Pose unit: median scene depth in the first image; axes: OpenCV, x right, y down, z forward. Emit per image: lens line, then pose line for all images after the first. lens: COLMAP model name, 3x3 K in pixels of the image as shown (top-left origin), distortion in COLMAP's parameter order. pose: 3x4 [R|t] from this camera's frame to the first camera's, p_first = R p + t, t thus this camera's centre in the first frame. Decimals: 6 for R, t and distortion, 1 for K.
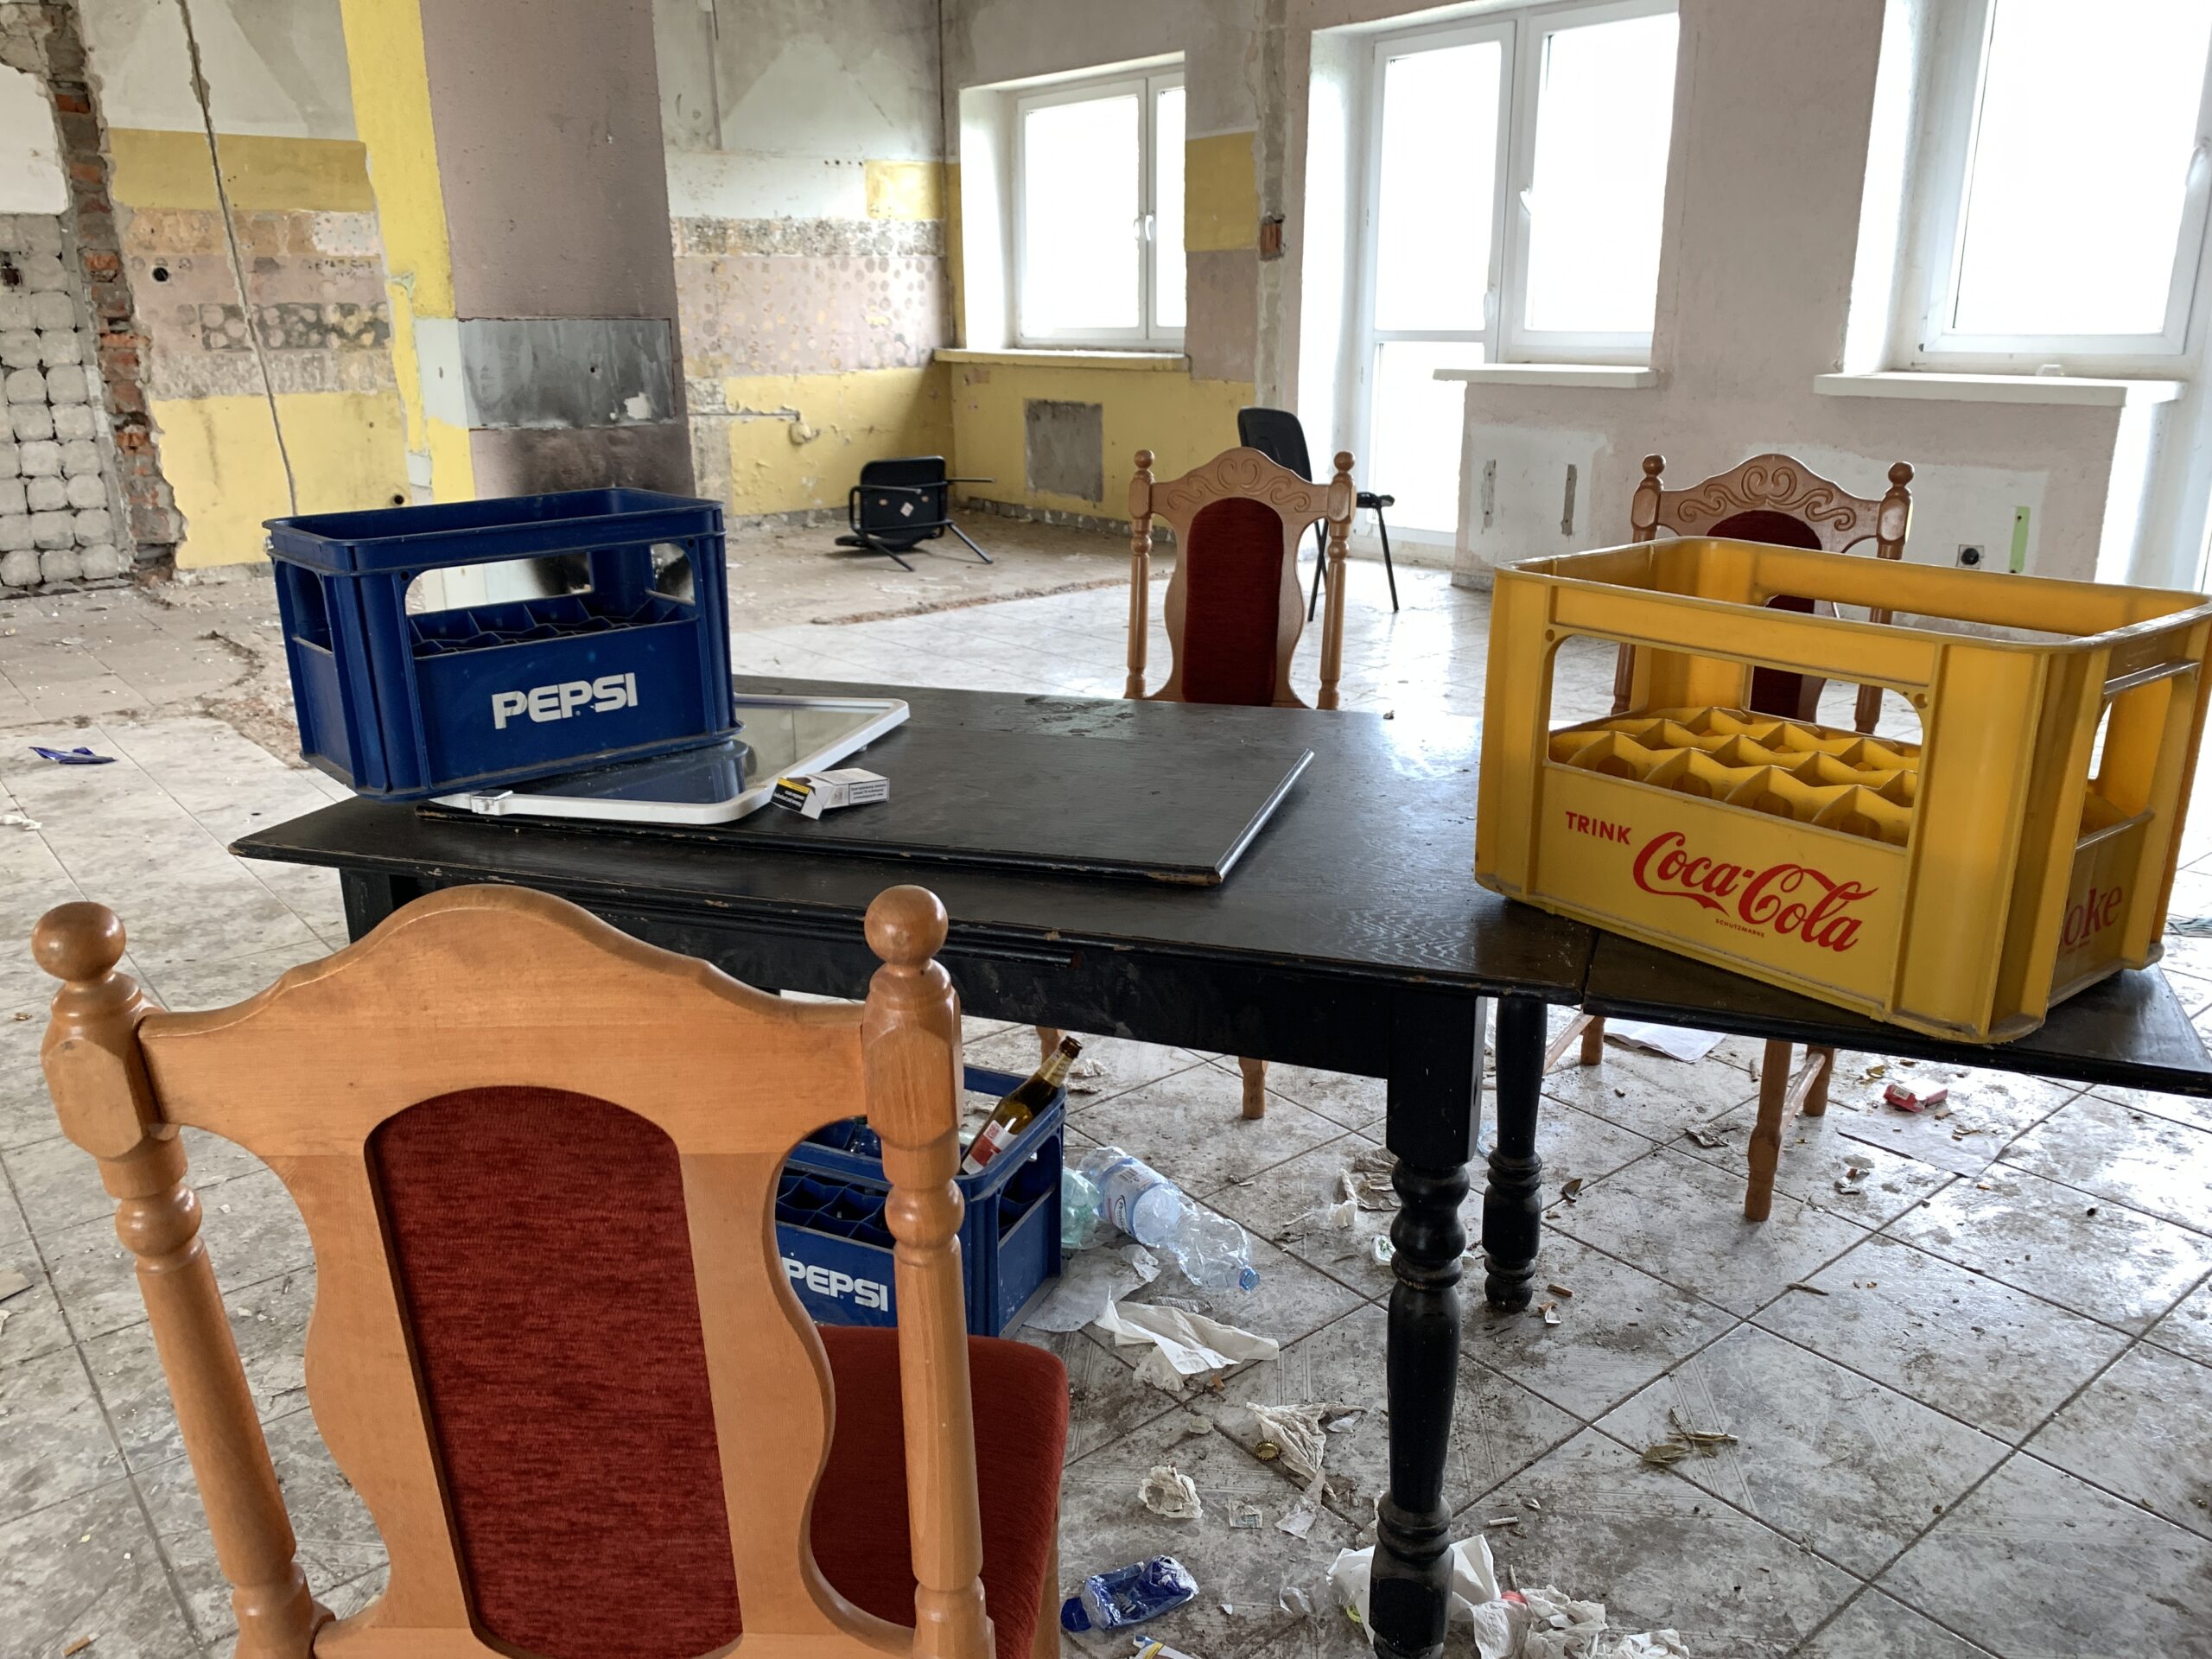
lens RADIAL K [[1675.9, 0, 1105.4], [0, 1675.9, 835.6], [0, 0, 1]] dist [0.006103, -0.002121]
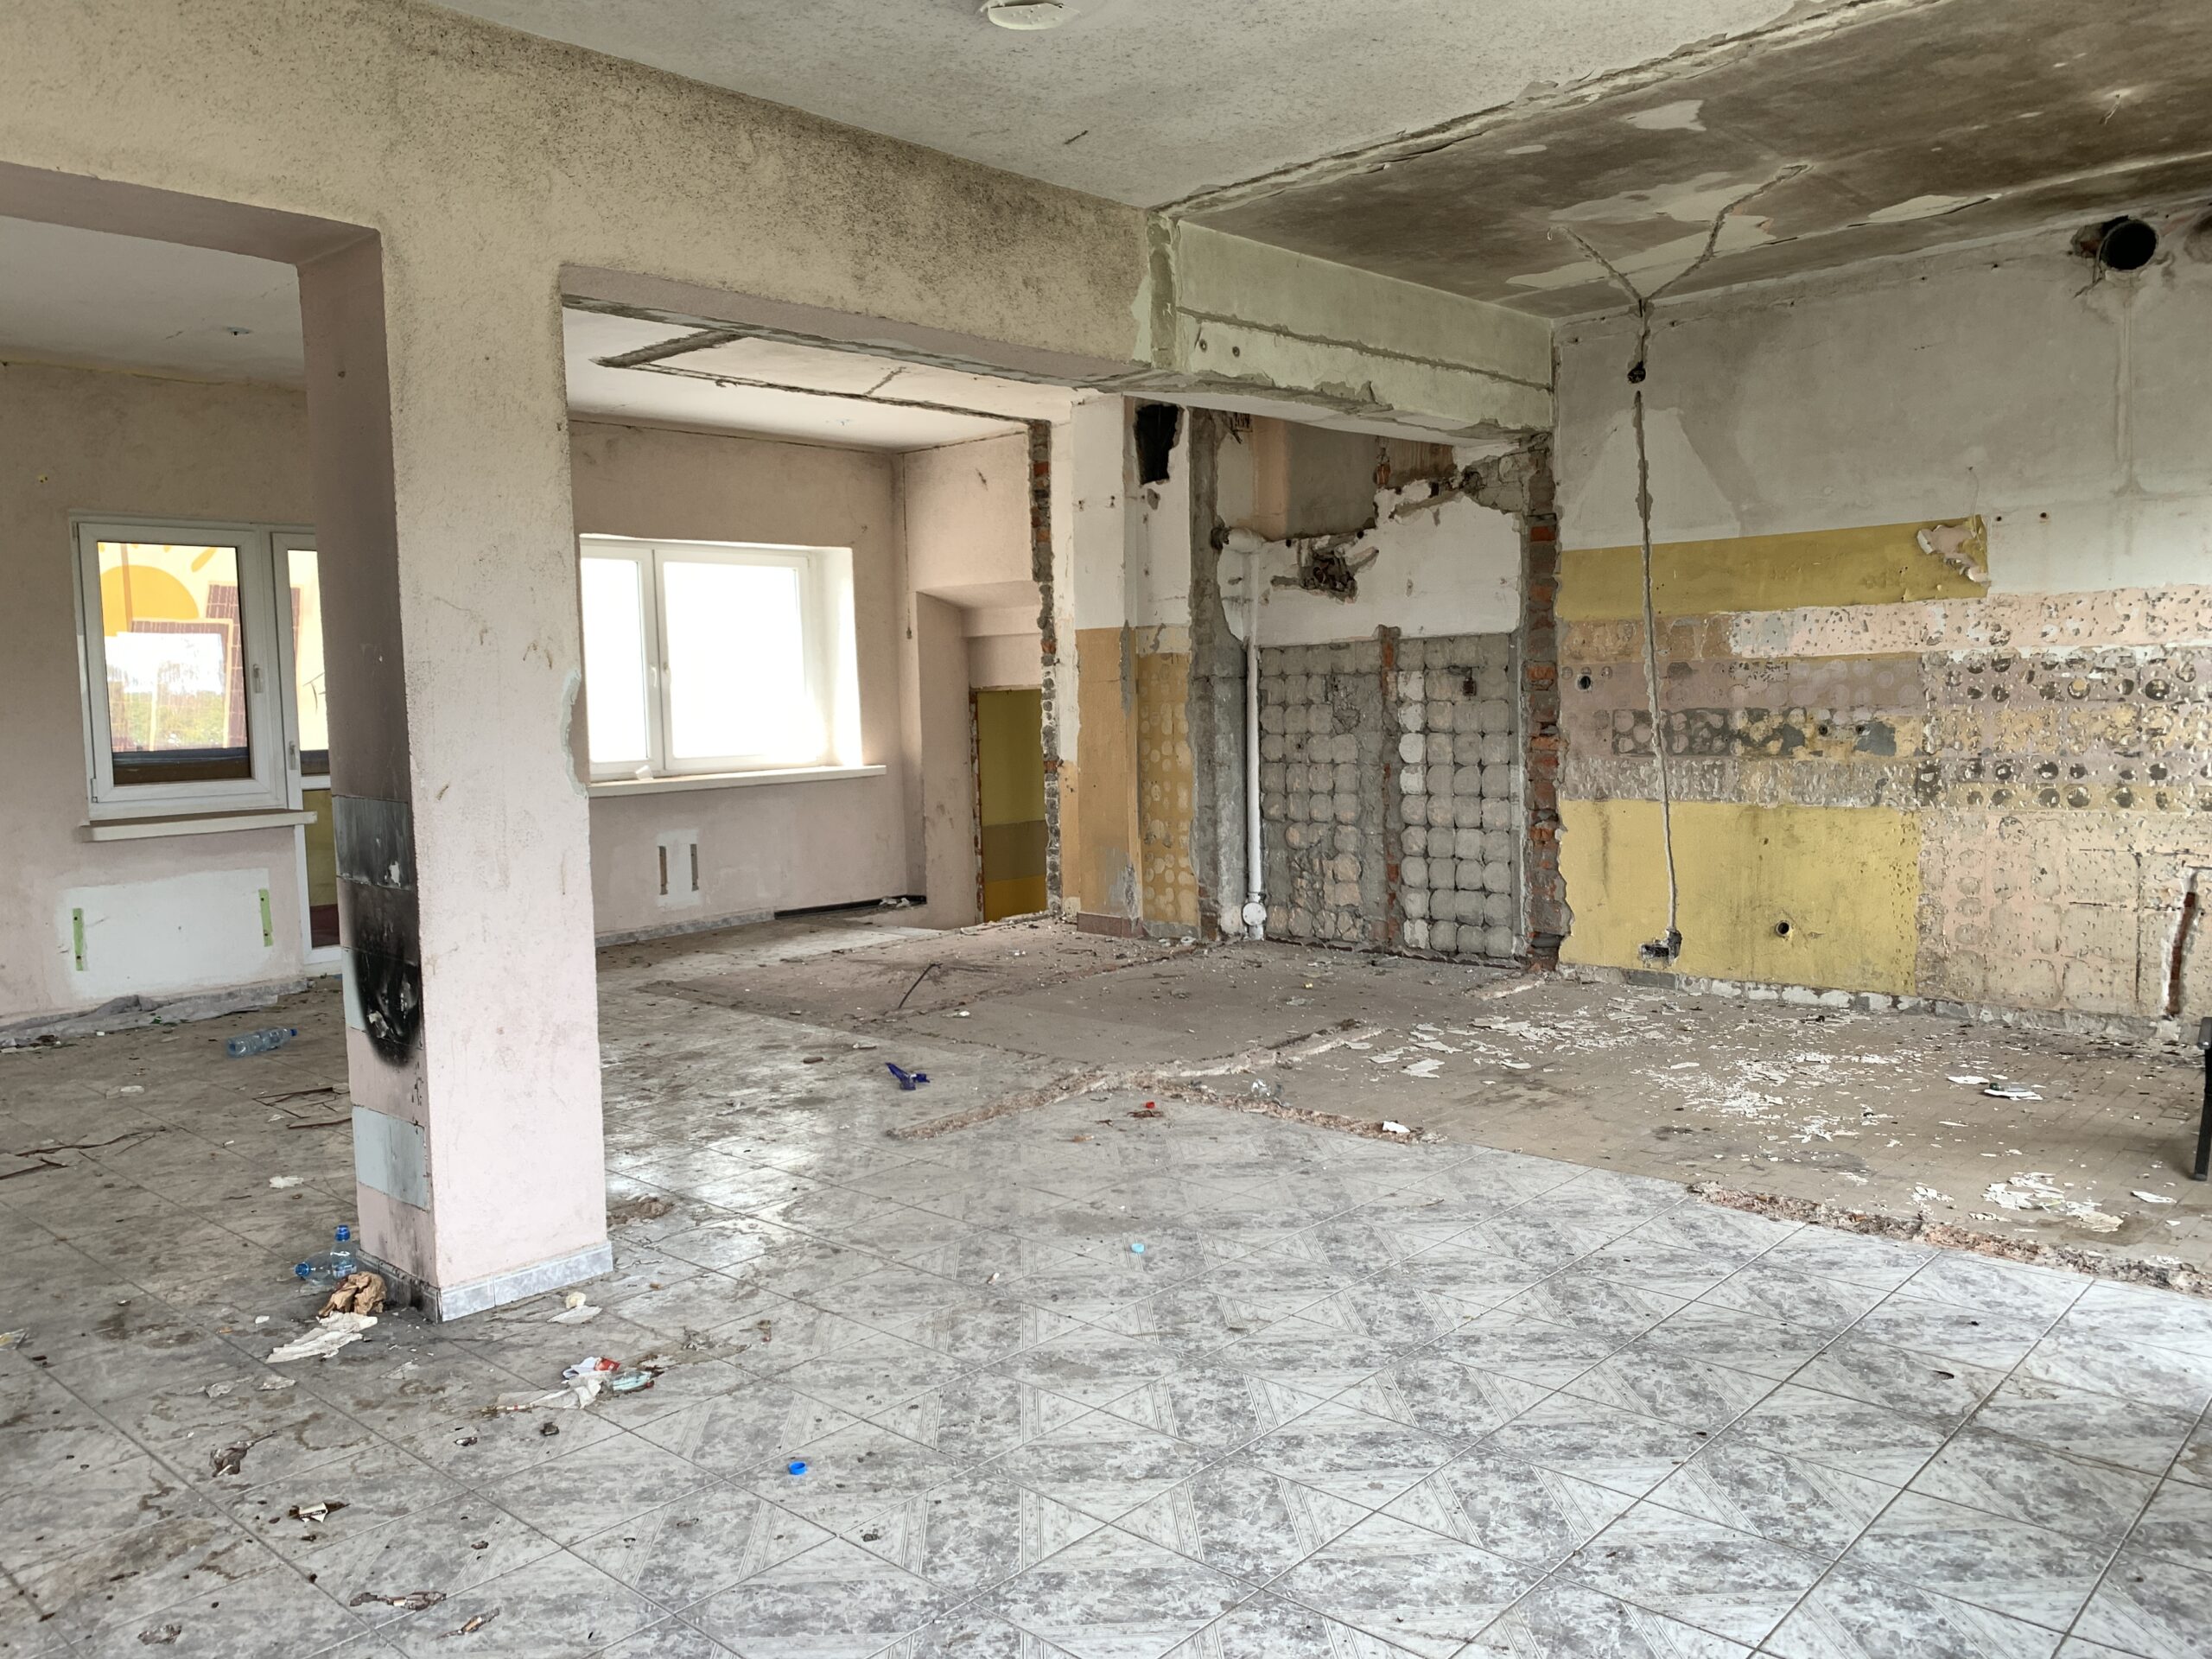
lens RADIAL K [[1675.9, 0, 1104.5], [0, 1675.9, 826.9], [0, 0, 1]] dist [0.006103, -0.002121]
pose [[0.122869, 0.088490, -0.988470, 0.408014], [-0.275820, 0.959821, 0.051641, -0.216148], [0.953324, 0.266295, 0.142340, 0.584579]]
